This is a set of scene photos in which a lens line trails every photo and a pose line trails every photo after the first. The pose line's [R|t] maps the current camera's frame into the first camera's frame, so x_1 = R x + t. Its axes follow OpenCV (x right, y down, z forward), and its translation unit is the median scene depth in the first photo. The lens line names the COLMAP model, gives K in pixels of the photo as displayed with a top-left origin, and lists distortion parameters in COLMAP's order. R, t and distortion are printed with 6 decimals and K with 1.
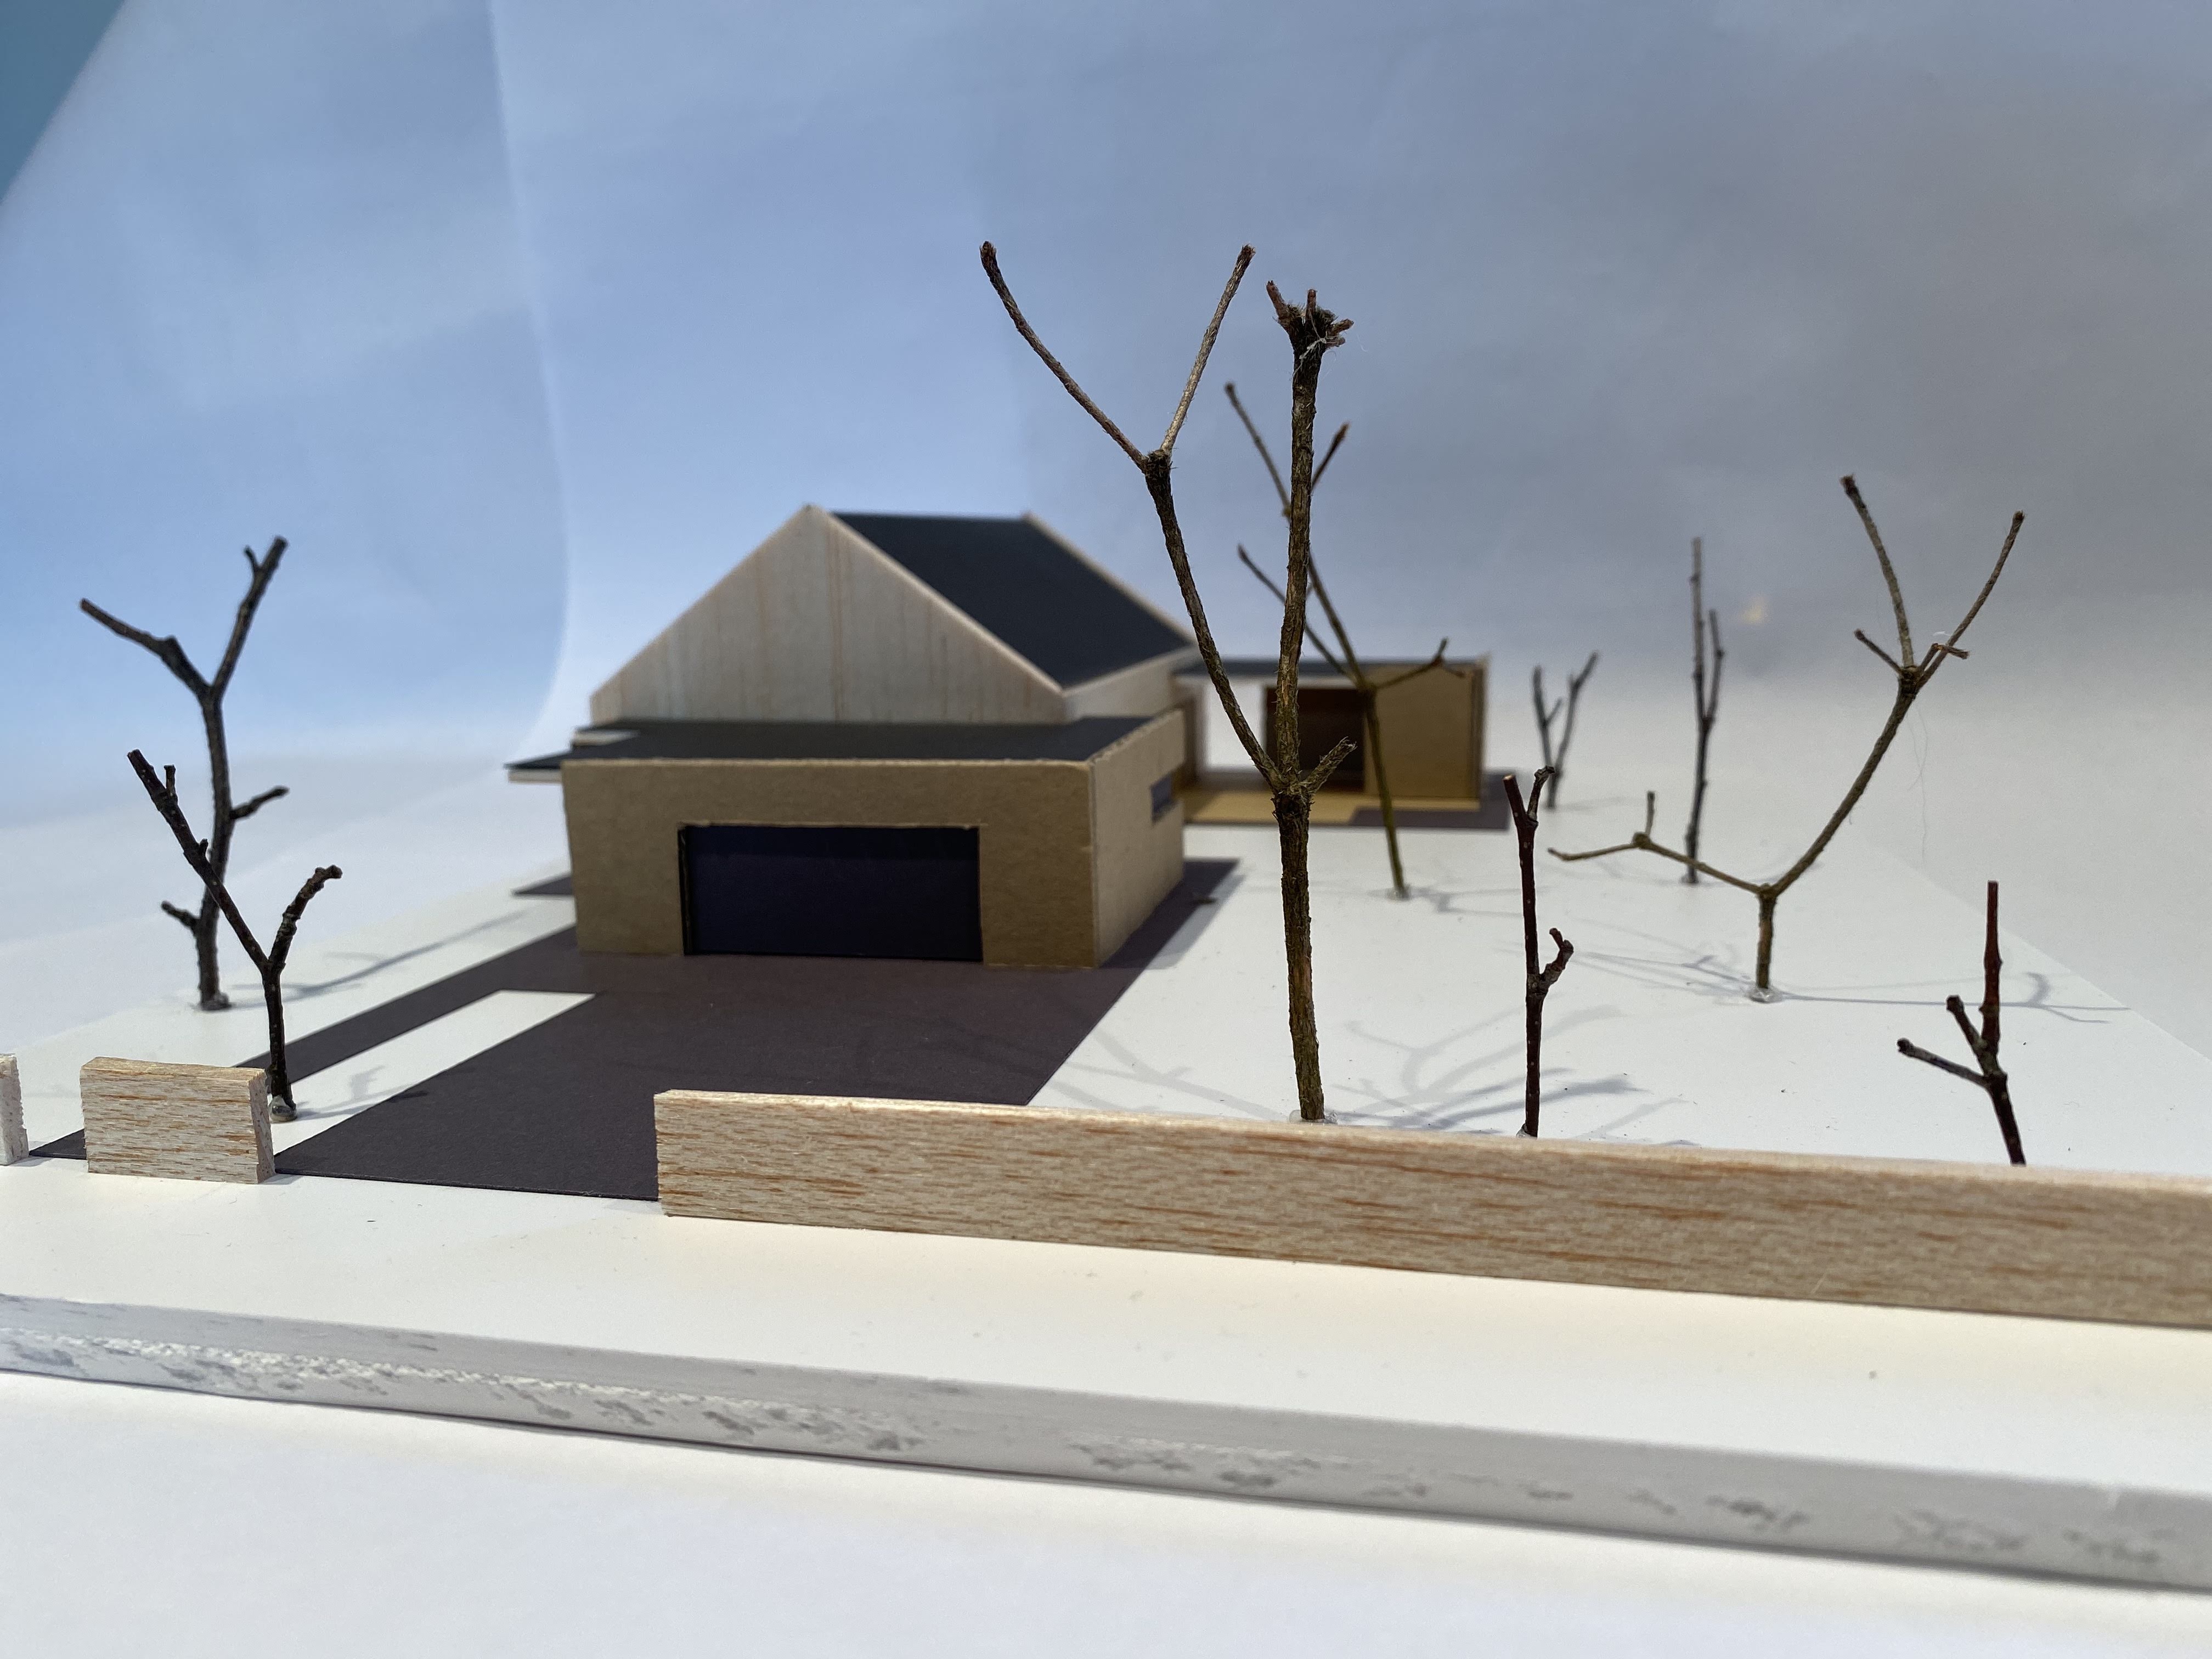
lens RADIAL K [[1717.1, 0, 1123.6], [0, 1717.1, 827.6], [0, 0, 1]] dist [0.009032, -0.035479]
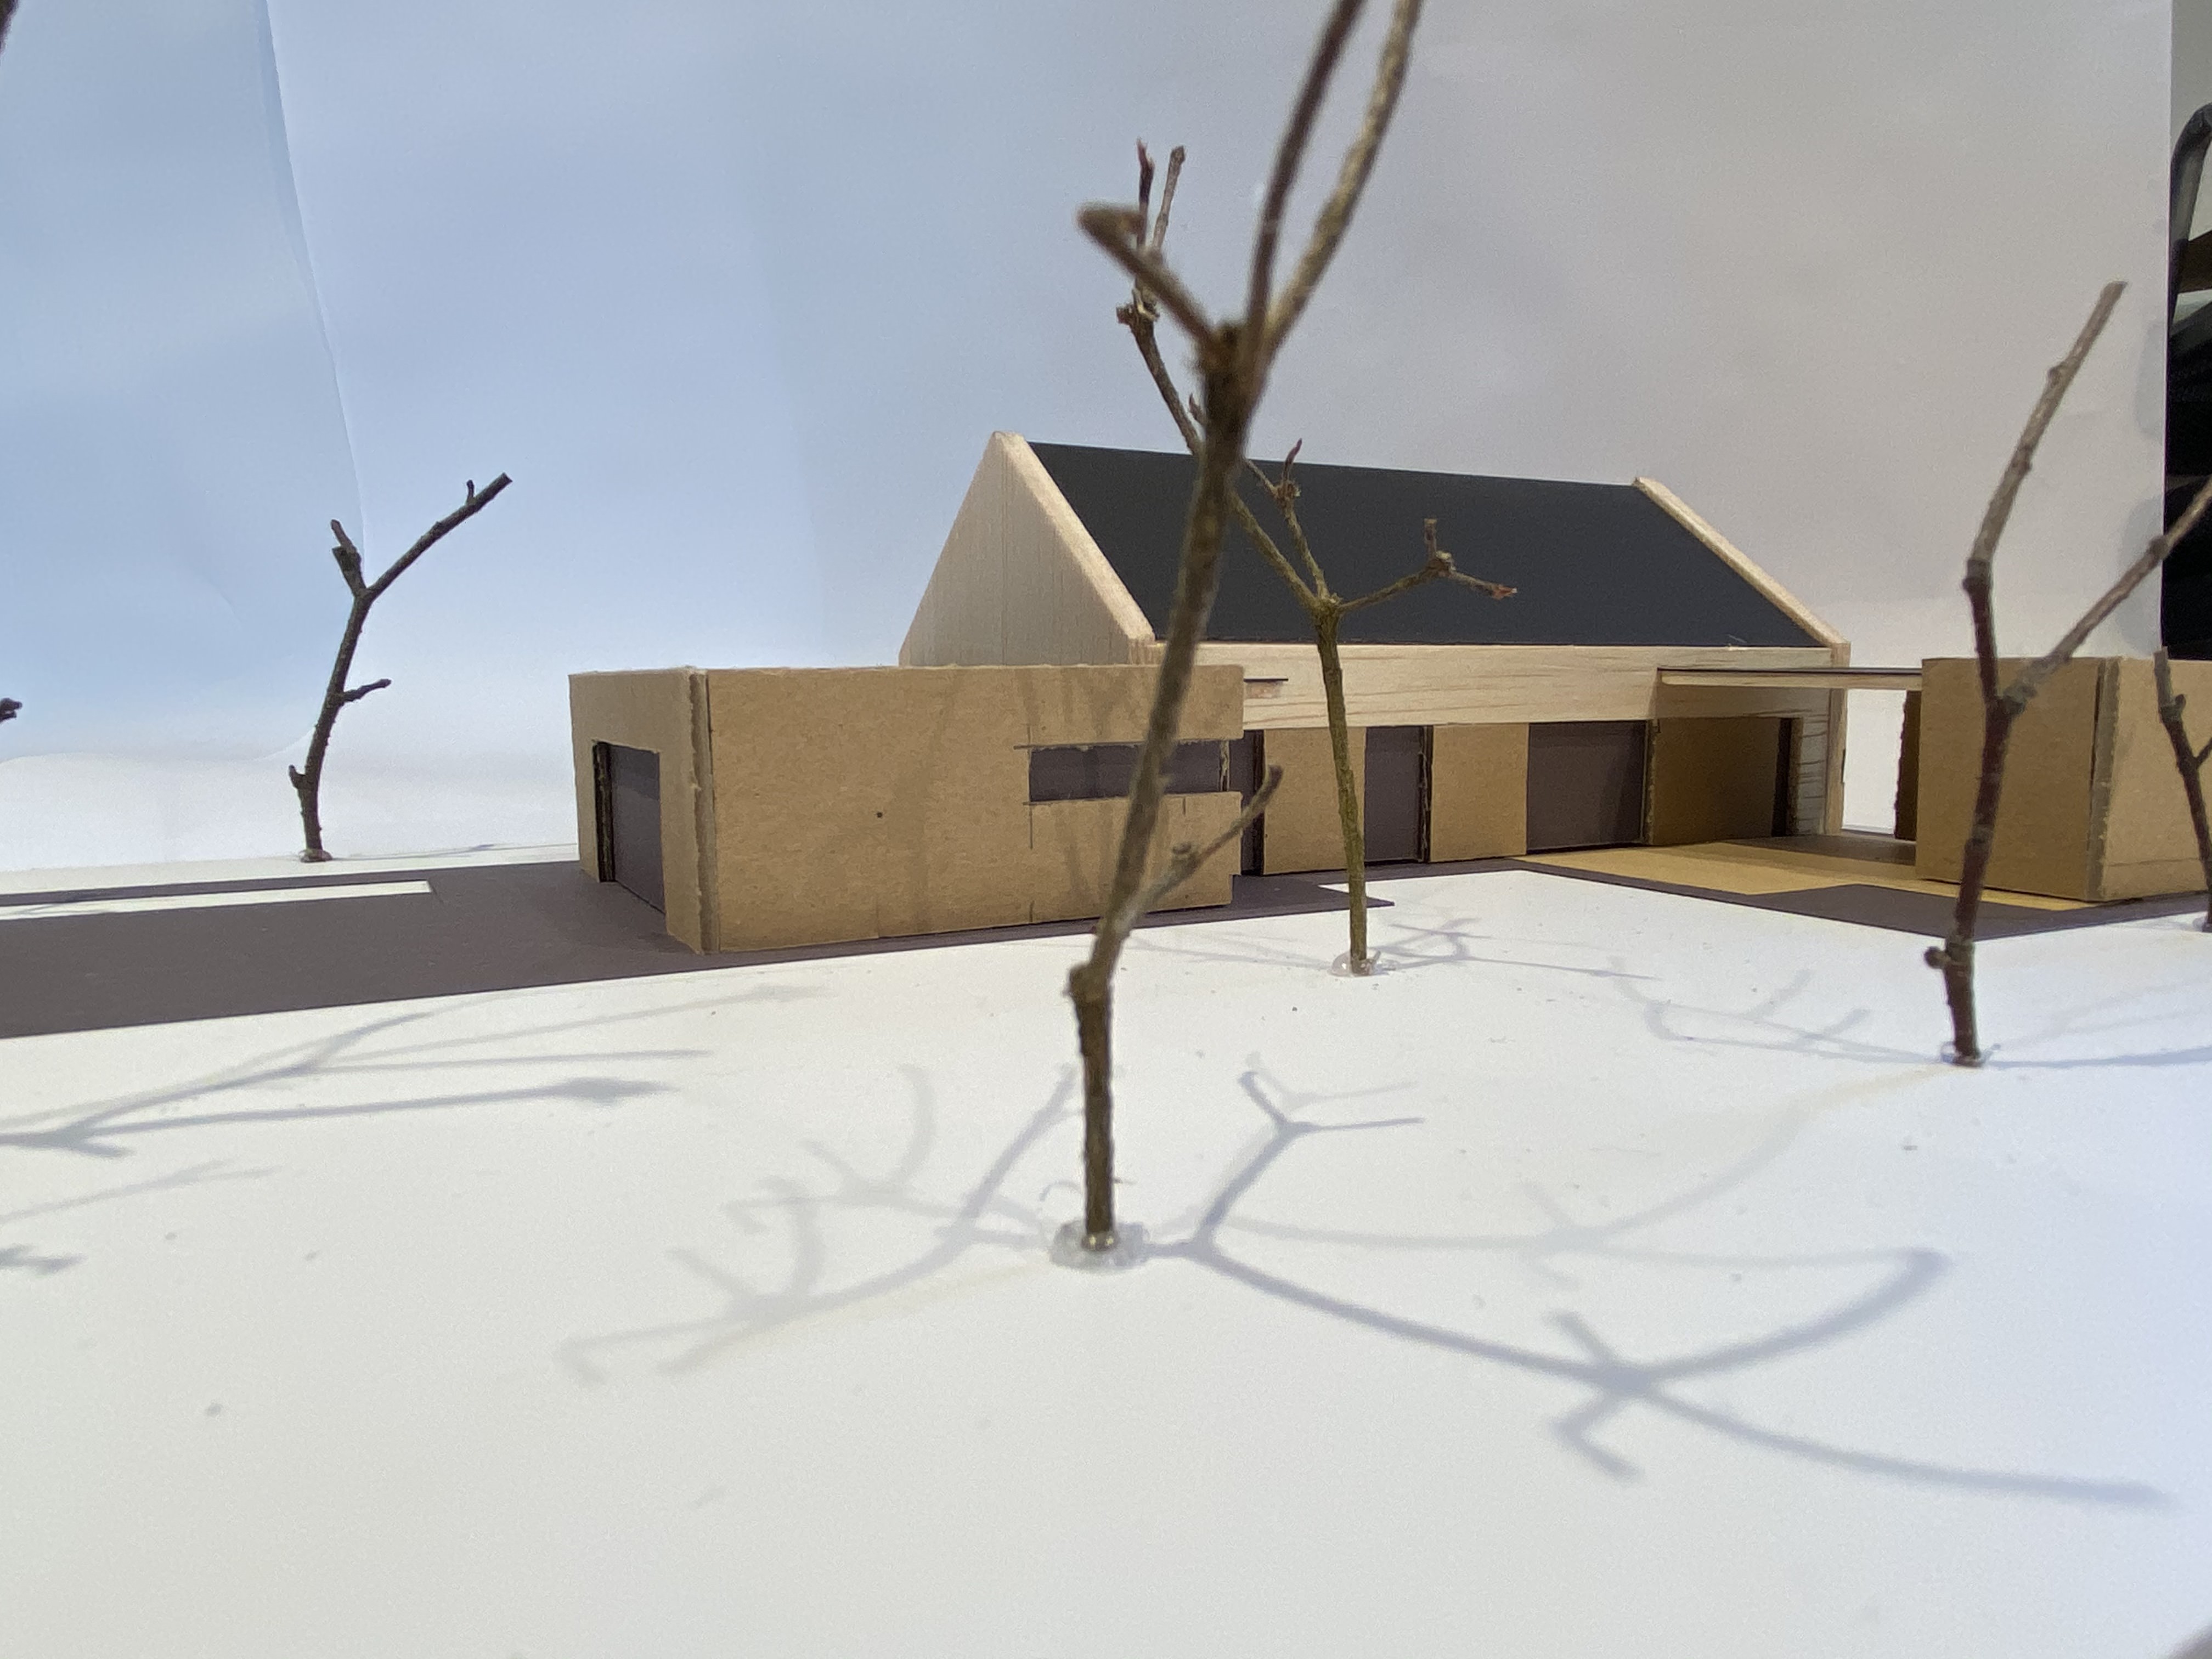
lens RADIAL K [[1471.4, 0, 1111.2], [0, 1471.4, 836.9], [0, 0, 1]] dist [0.063403, -0.088814]
pose [[0.652439, 0.105520, -0.750459, 0.579810], [-0.137457, 0.990311, 0.019742, -0.005472], [0.745271, 0.090275, 0.660622, 0.723626]]
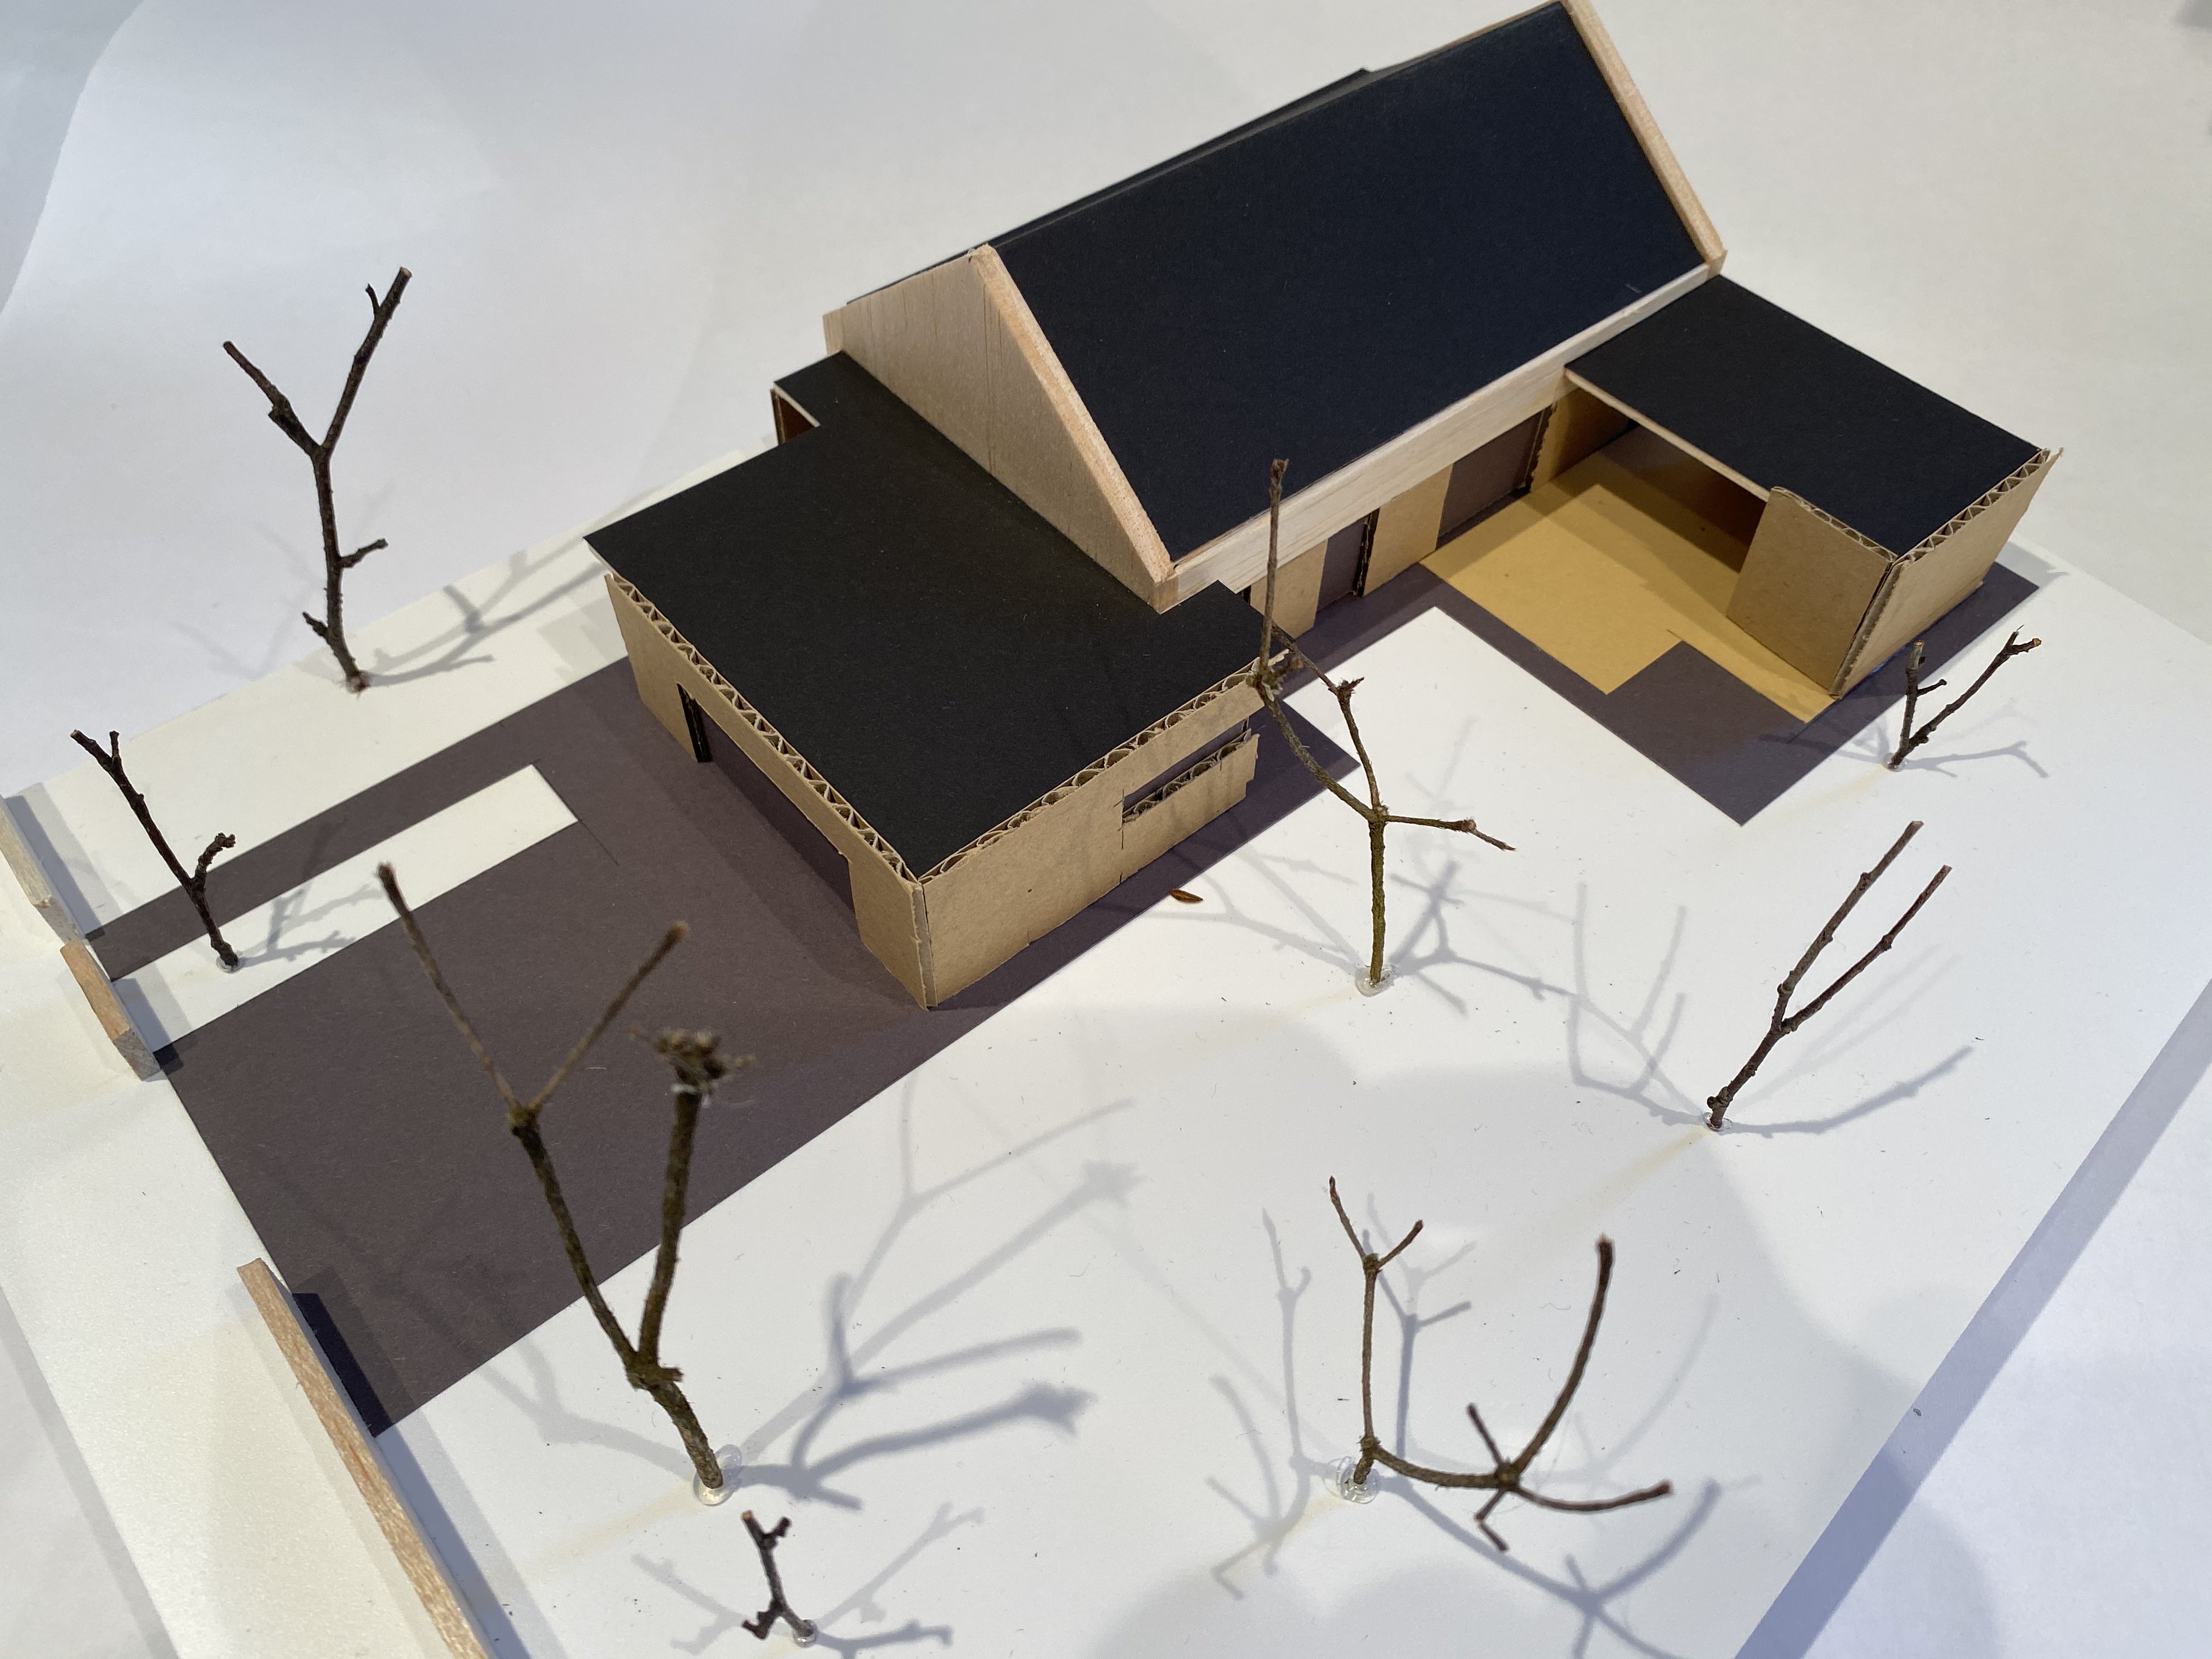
lens RADIAL K [[1717.1, 0, 1123.6], [0, 1717.1, 827.6], [0, 0, 1]] dist [0.009032, -0.035479]
pose [[0.804589, 0.485998, -0.341236, 0.392999], [-0.146956, 0.719716, 0.678538, -0.741466], [0.575361, -0.495797, 0.650496, 0.450997]]
